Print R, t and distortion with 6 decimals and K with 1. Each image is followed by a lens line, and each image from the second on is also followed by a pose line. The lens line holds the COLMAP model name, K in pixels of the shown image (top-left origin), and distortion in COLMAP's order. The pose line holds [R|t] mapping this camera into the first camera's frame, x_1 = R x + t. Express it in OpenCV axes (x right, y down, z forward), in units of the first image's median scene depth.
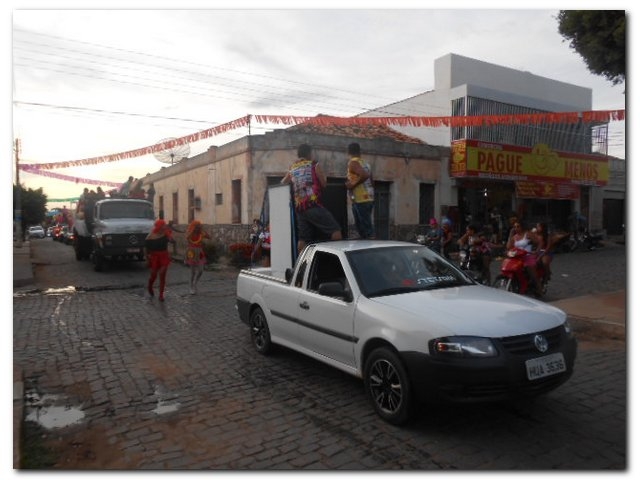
lens RADIAL K [[472.3, 0, 320.9], [0, 472.3, 239.4], [0, 0, 1]] dist [-0.036565, 0.047757]
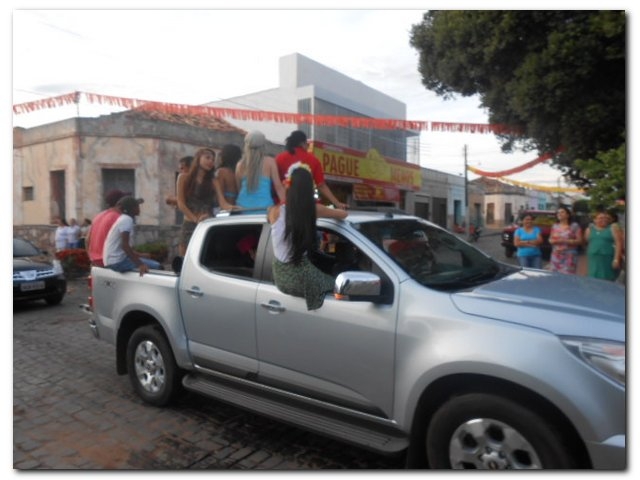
lens RADIAL K [[472.3, 0, 316.2], [0, 472.3, 239.1], [0, 0, 1]] dist [-0.036565, 0.047757]
pose [[0.918491, -0.010971, 0.395289, -0.085158], [0.011358, 0.999935, 0.001361, -0.003551], [-0.395278, 0.003240, 0.918556, 0.076532]]
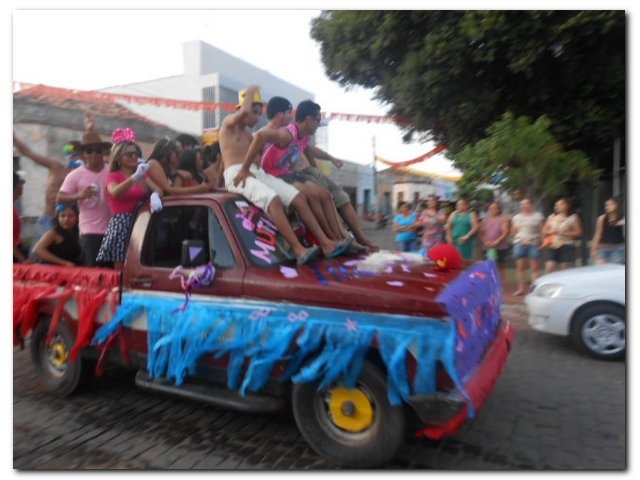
lens RADIAL K [[472.3, 0, 316.1], [0, 472.3, 239.3], [0, 0, 1]] dist [-0.036565, 0.047757]
pose [[0.840391, -0.037897, 0.540653, -0.064837], [0.027140, 0.999243, 0.027855, -0.001856], [-0.541300, -0.008736, 0.840784, 0.049507]]
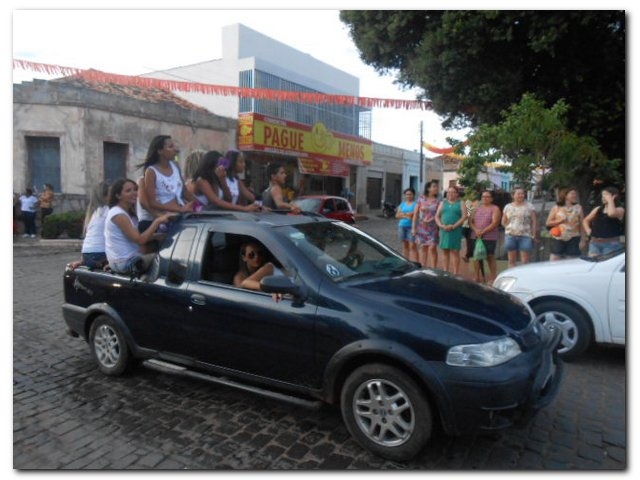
lens RADIAL K [[472.3, 0, 315.6], [0, 472.3, 239.2], [0, 0, 1]] dist [-0.036565, 0.047757]
pose [[0.901655, -0.019771, 0.432003, -0.011707], [-0.004548, 0.998466, 0.055189, 0.001154], [-0.432431, -0.051727, 0.900182, 0.021896]]
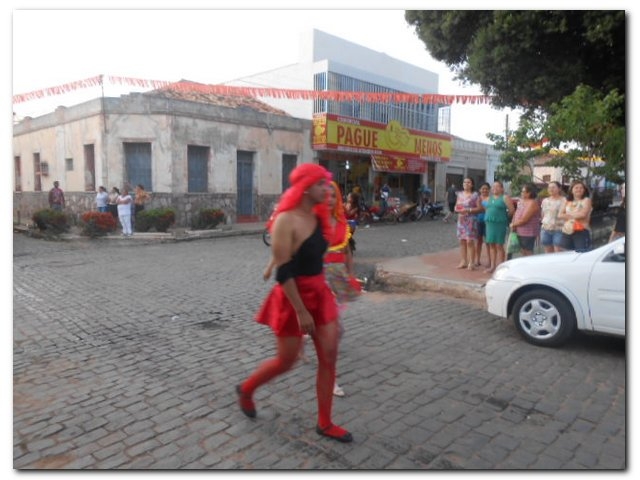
lens RADIAL K [[472.3, 0, 317.3], [0, 472.3, 237.7], [0, 0, 1]] dist [-0.036565, 0.047757]
pose [[0.966846, -0.011516, 0.255101, 0.018224], [-0.003401, 0.998313, 0.057957, 0.003286], [-0.255338, -0.056903, 0.965176, -0.023703]]
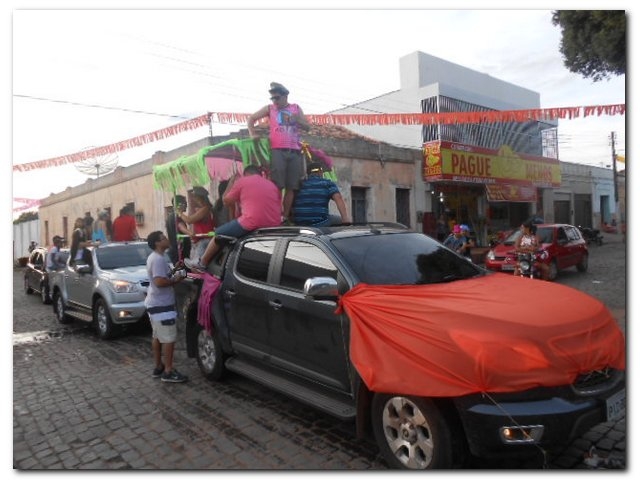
lens RADIAL K [[472.3, 0, 317.5], [0, 472.3, 236.8], [0, 0, 1]] dist [-0.036565, 0.047757]
pose [[0.985370, -0.040864, 0.165458, -0.097912], [0.045881, 0.998592, -0.026610, -0.006973], [-0.164138, 0.033812, 0.985858, 0.119116]]
